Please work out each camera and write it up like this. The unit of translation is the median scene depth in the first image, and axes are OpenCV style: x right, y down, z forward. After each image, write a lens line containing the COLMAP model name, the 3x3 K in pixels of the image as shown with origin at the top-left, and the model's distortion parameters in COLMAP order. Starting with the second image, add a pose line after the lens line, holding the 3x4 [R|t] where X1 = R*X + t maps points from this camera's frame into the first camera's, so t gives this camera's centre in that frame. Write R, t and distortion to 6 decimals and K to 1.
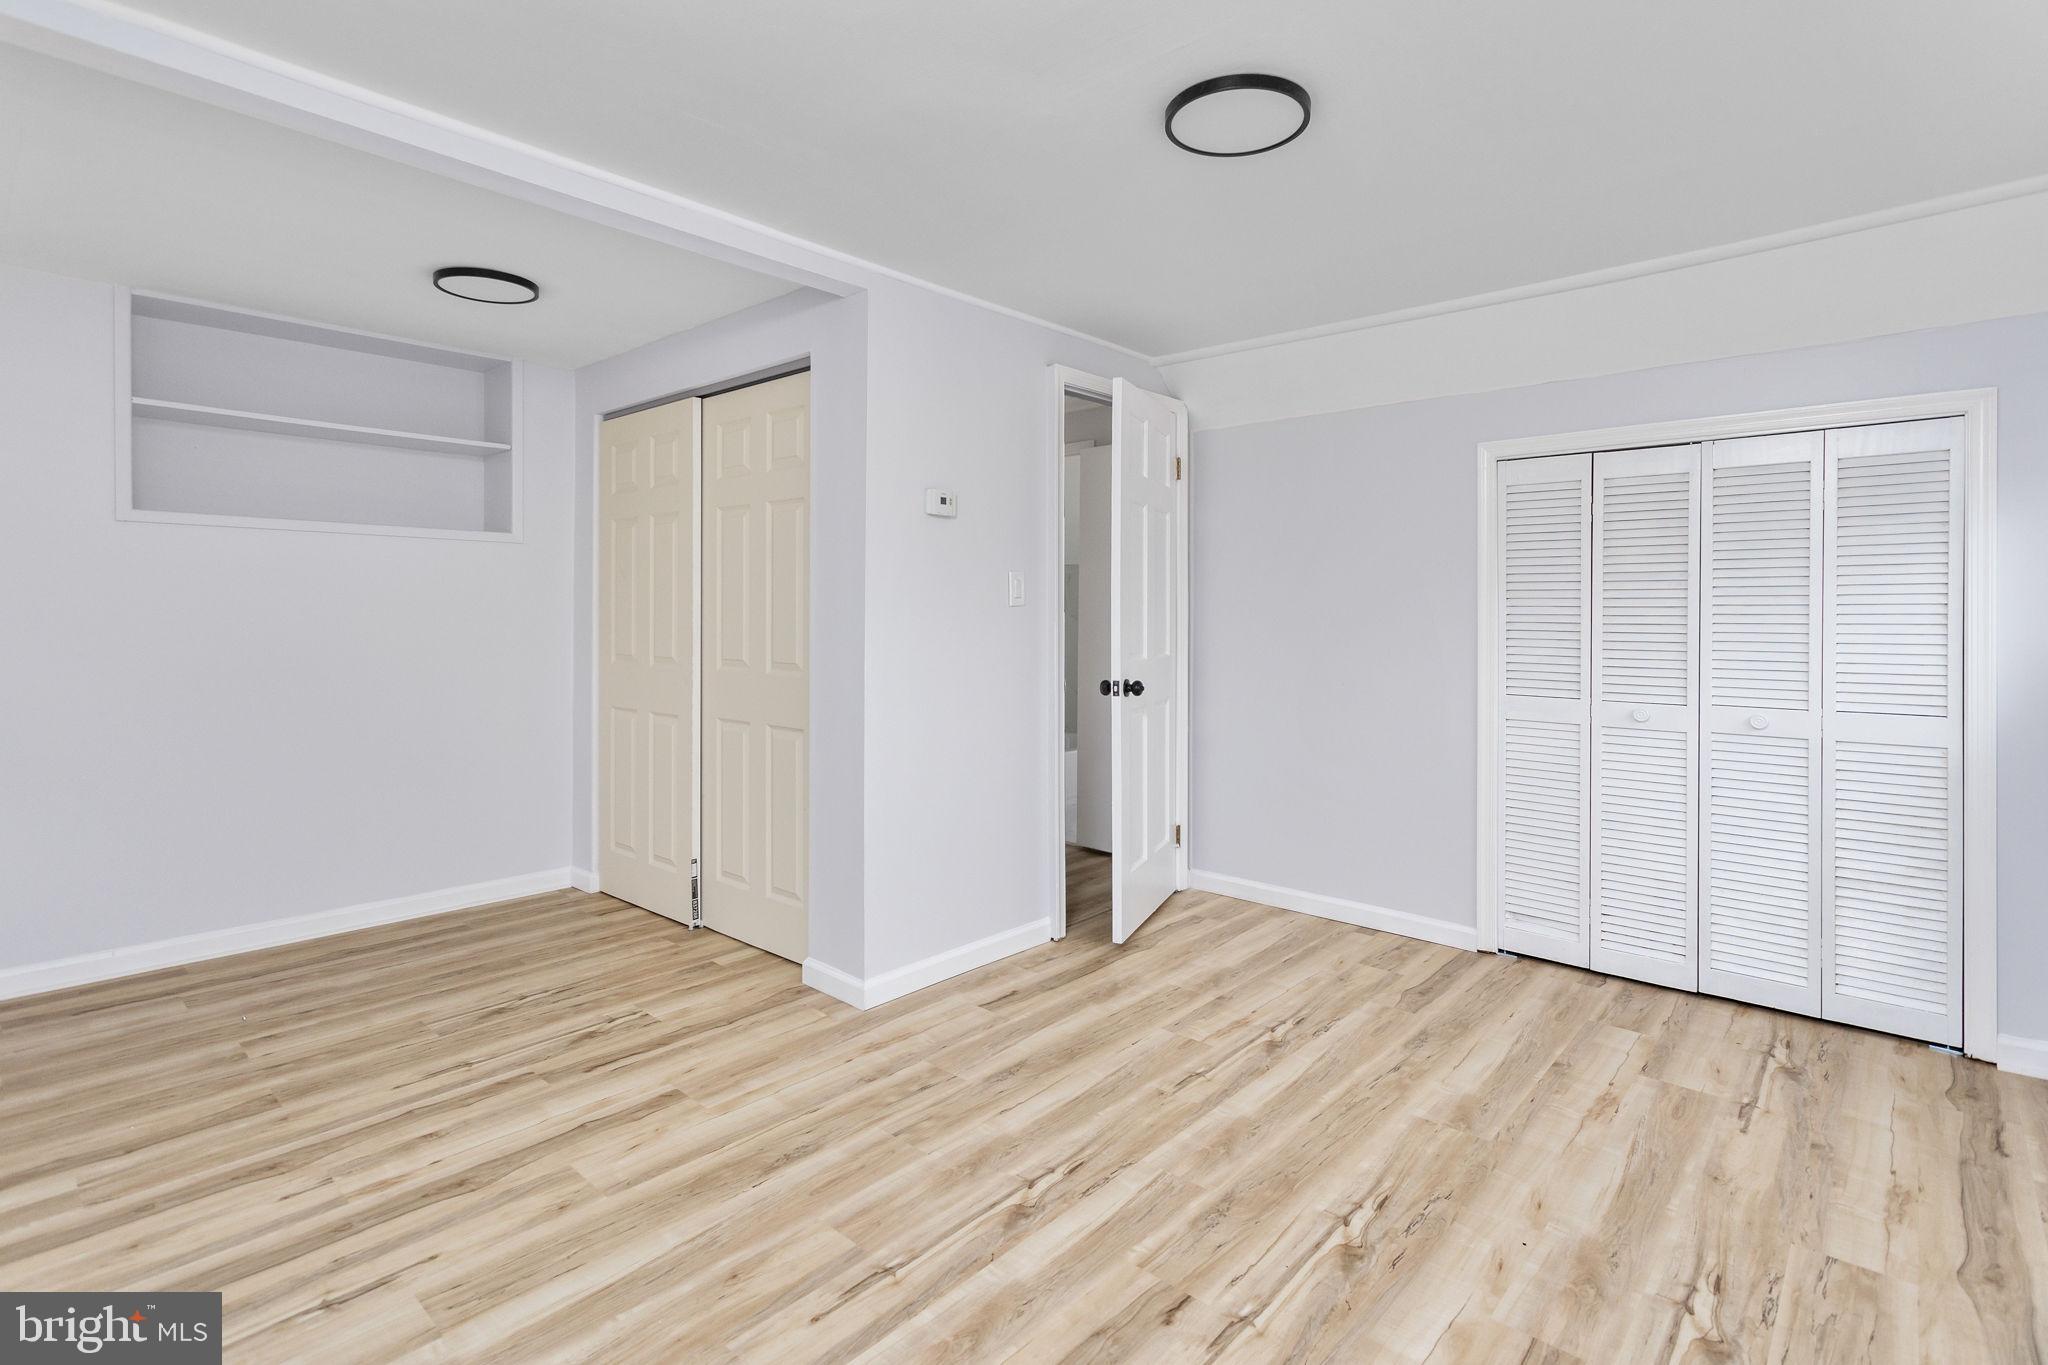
lens RADIAL K [[989.7, 0, 1005.2], [0, 989.7, 627.6], [0, 0, 1]] dist [0.002173, 0.001125]
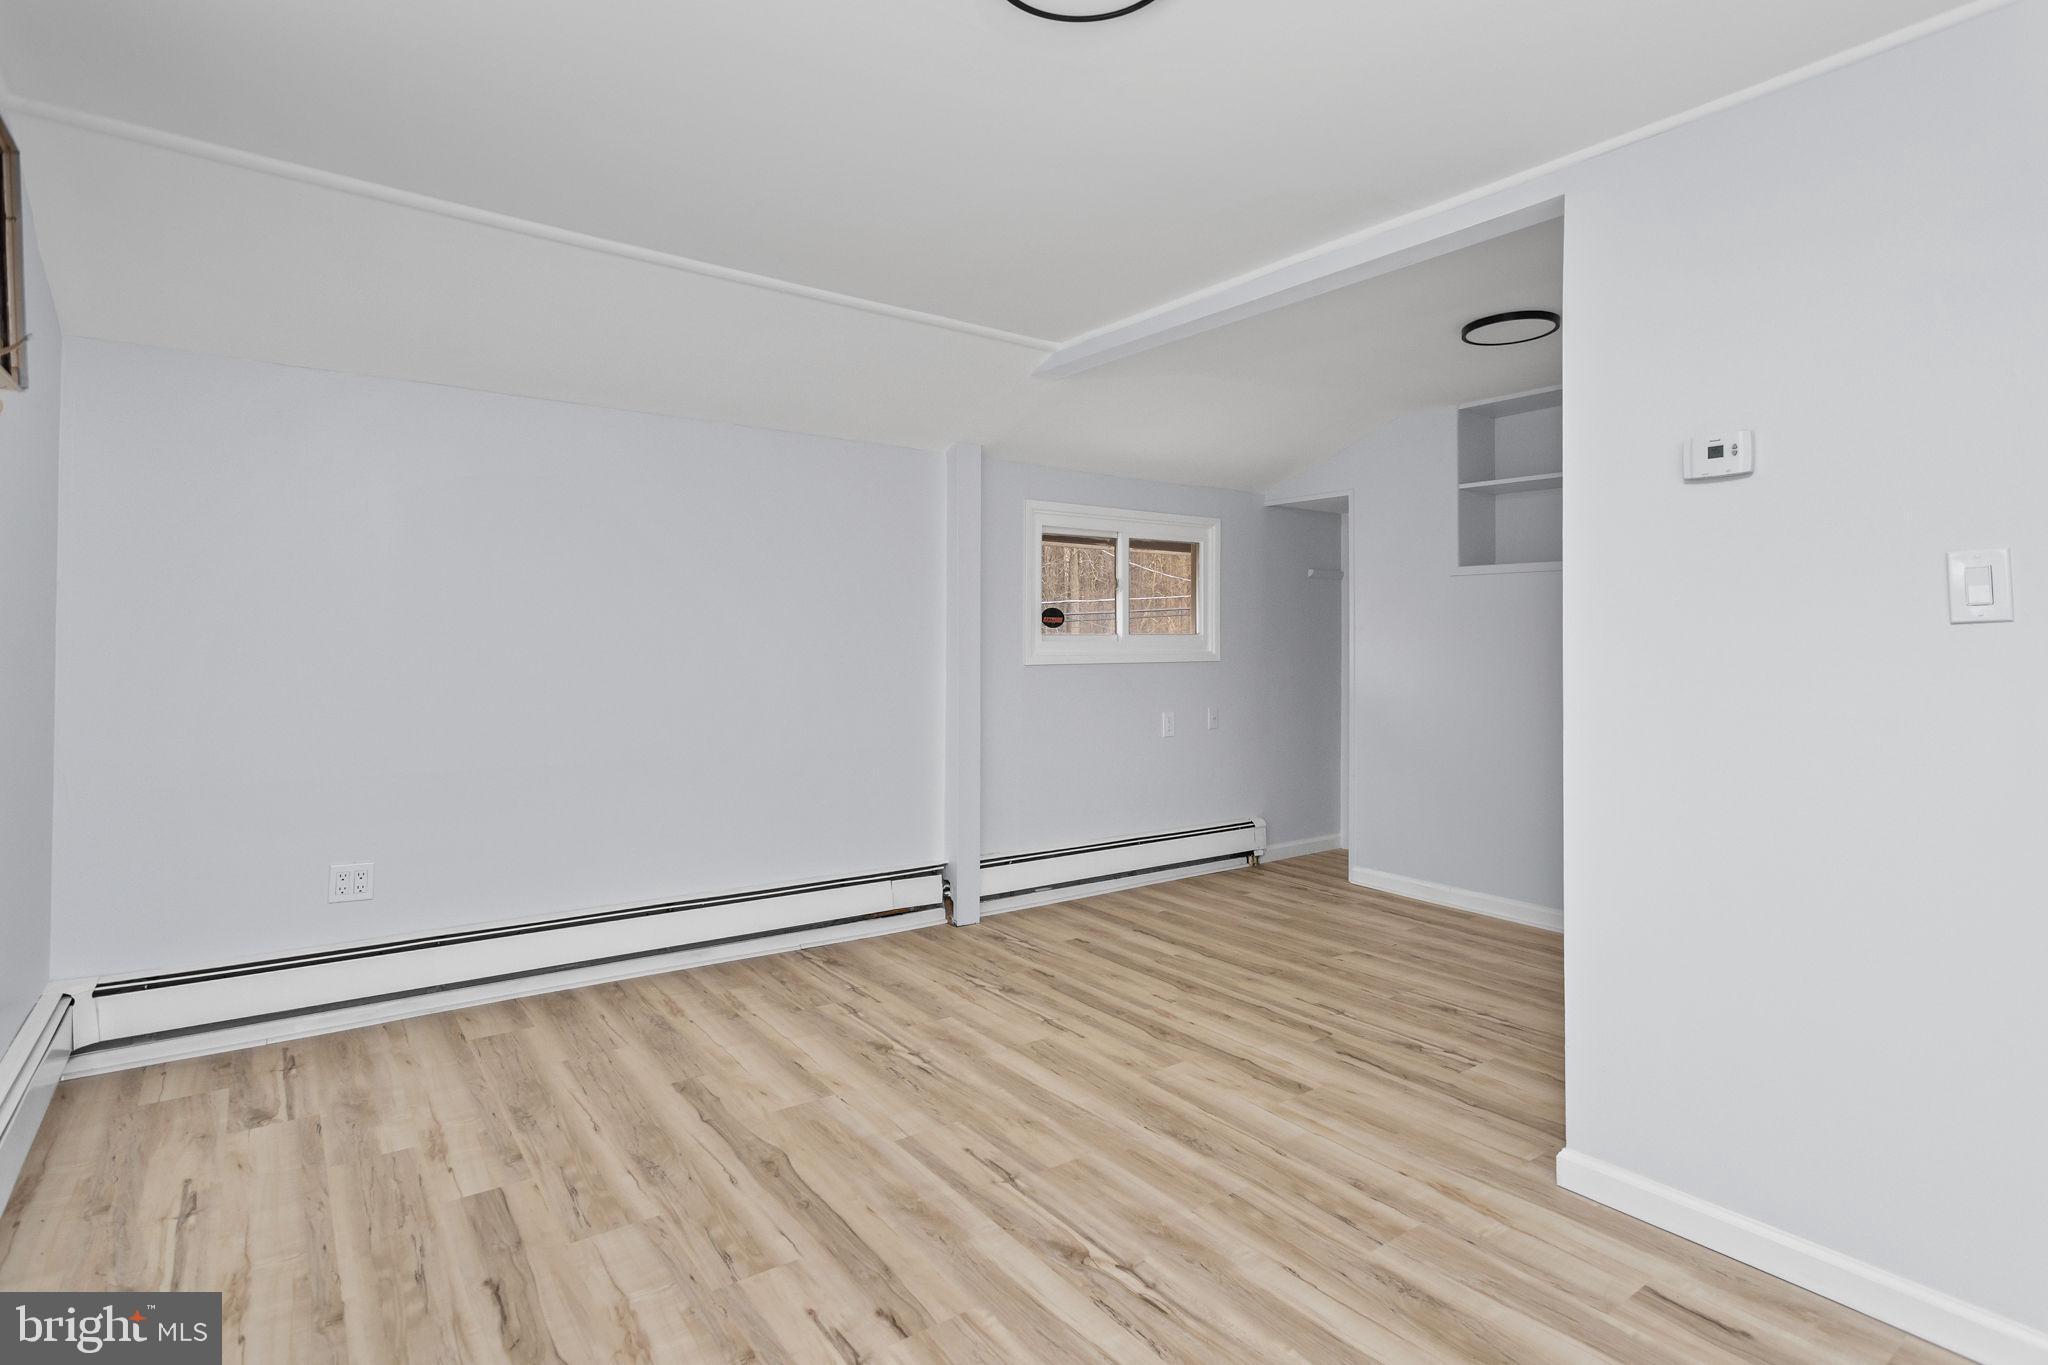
lens RADIAL K [[989.7, 0, 1005.2], [0, 989.7, 627.6], [0, 0, 1]] dist [0.002173, 0.001125]
pose [[-0.188754, -0.018950, -0.981842, 0.839545], [-0.016700, 0.999731, -0.016084, -0.004354], [0.981882, 0.013360, -0.189019, 0.939620]]
